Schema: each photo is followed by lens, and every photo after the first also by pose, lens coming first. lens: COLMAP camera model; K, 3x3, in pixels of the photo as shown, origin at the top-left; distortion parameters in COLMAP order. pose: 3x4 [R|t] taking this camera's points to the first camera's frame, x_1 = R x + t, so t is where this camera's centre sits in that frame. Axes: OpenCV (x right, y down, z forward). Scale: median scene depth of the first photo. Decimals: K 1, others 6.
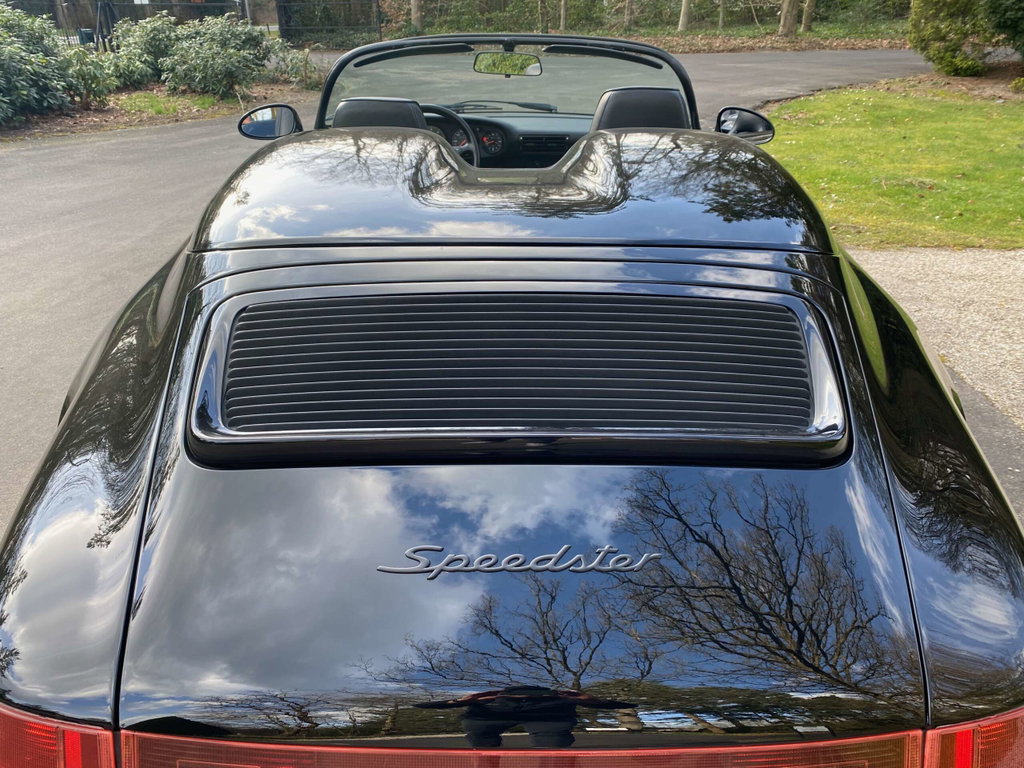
lens RADIAL K [[808.3, 0, 513.4], [0, 808.3, 388.7], [0, 0, 1]] dist [-0.003368, -0.007973]
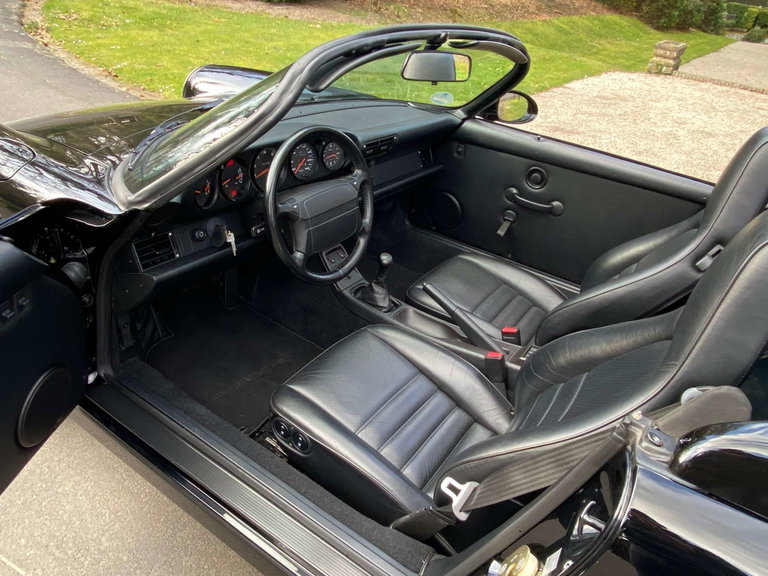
lens RADIAL K [[575.7, 0, 383.6], [0, 575.7, 288.7], [0, 0, 1]] dist [0.009095, 0.000769]
pose [[0.539111, -0.344356, 0.768621, -0.185693], [0.220521, 0.938473, 0.265780, -0.129153], [-0.812853, 0.026212, 0.581879, 0.260977]]
